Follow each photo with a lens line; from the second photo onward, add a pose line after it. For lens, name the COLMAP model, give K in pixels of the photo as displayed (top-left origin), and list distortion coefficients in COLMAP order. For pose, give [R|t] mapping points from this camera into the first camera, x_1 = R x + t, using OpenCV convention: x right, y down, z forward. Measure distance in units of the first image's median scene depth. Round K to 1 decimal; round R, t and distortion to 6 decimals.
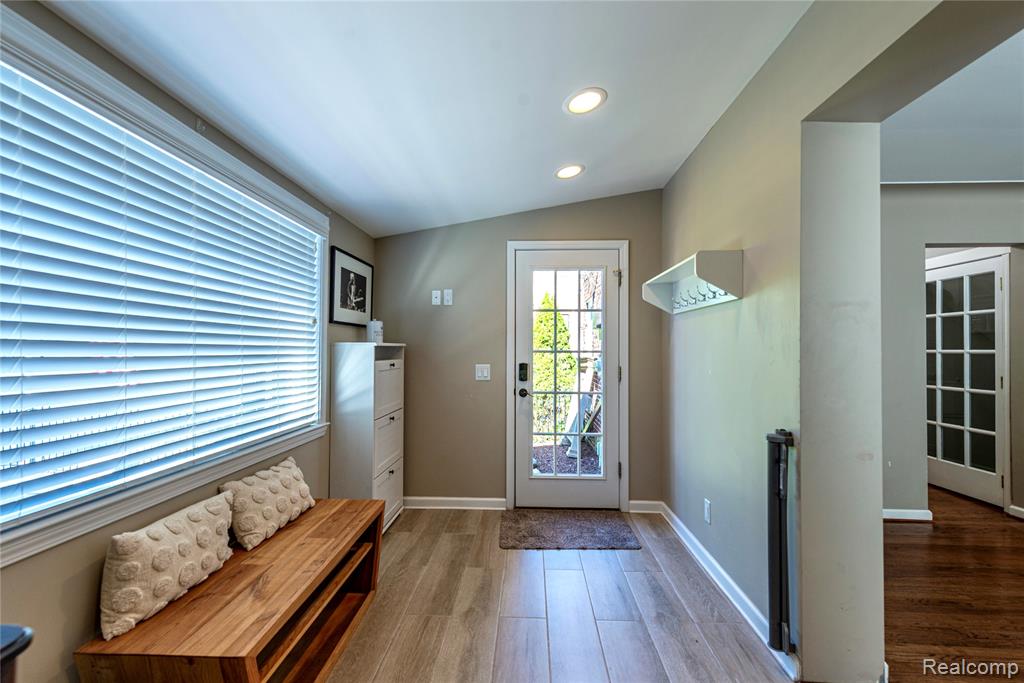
lens RADIAL K [[409.7, 0, 509.2], [0, 409.7, 348.9], [0, 0, 1]] dist [0.004058, -0.000534]
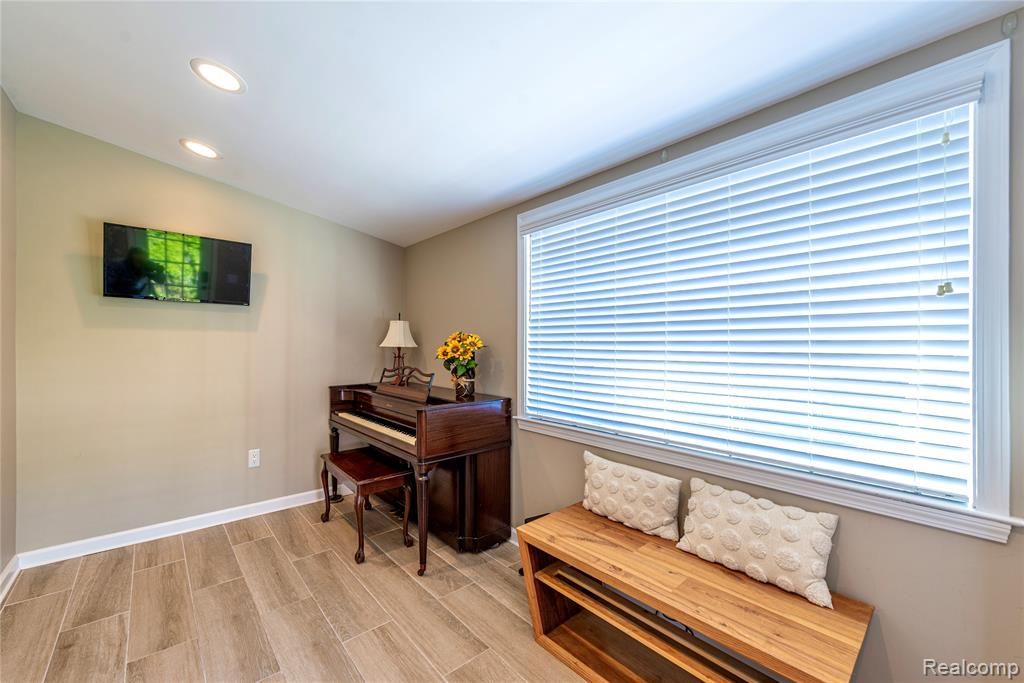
lens RADIAL K [[409.7, 0, 513.8], [0, 409.7, 342.7], [0, 0, 1]] dist [0.004058, -0.000534]
pose [[-0.711797, -0.009068, -0.702327, 0.320183], [-0.003376, 0.999949, -0.009489, 0.005272], [0.702377, -0.004383, -0.711791, 1.308161]]
